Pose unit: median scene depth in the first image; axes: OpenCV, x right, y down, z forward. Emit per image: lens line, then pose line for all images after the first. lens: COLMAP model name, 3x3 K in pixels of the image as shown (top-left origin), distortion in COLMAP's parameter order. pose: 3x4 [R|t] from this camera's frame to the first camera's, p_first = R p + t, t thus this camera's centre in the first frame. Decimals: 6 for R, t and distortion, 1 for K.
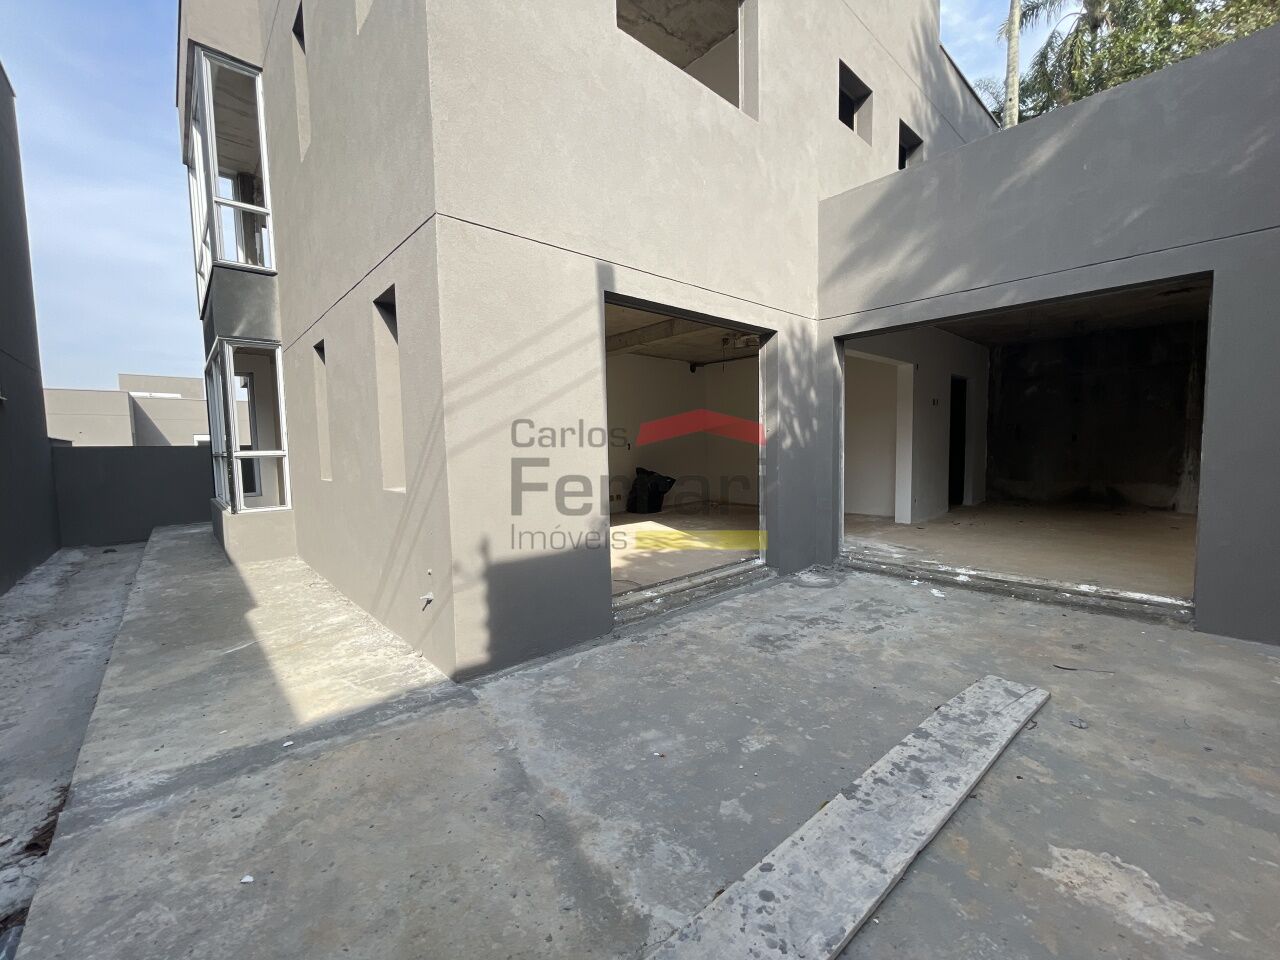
lens RADIAL K [[519.5, 0, 640.0], [0, 519.5, 480.0], [0, 0, 1]] dist [-0.010821, 0.005981]
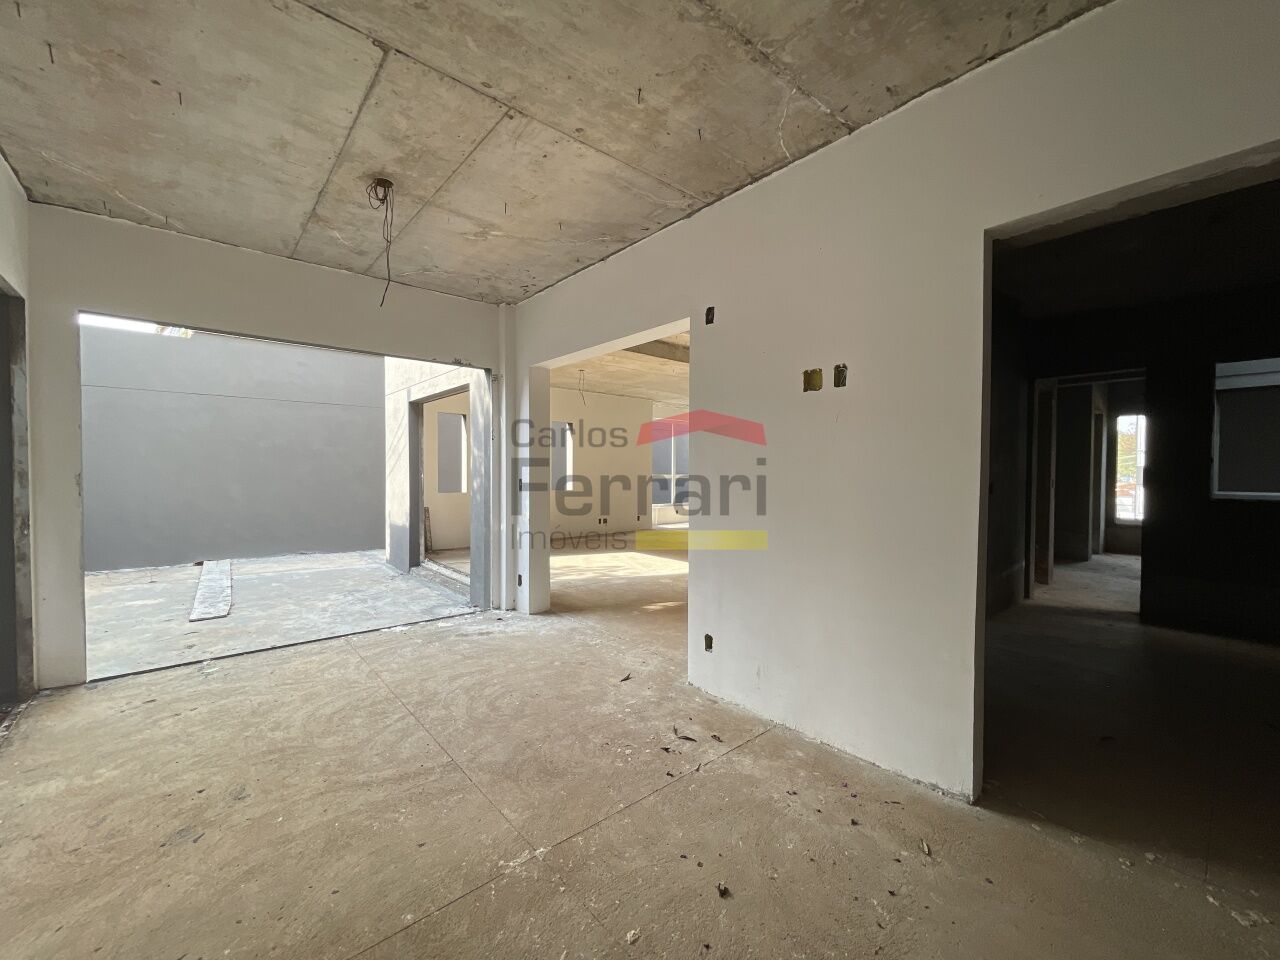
lens RADIAL K [[520.1, 0, 640.0], [0, 520.1, 480.0], [0, 0, 1]] dist [-0.000213, -0.000103]
pose [[-0.019531, 0.034369, -0.999218, 1.587395], [-0.066467, 0.997153, 0.035597, -0.156500], [0.997597, 0.067111, -0.017191, 1.593466]]
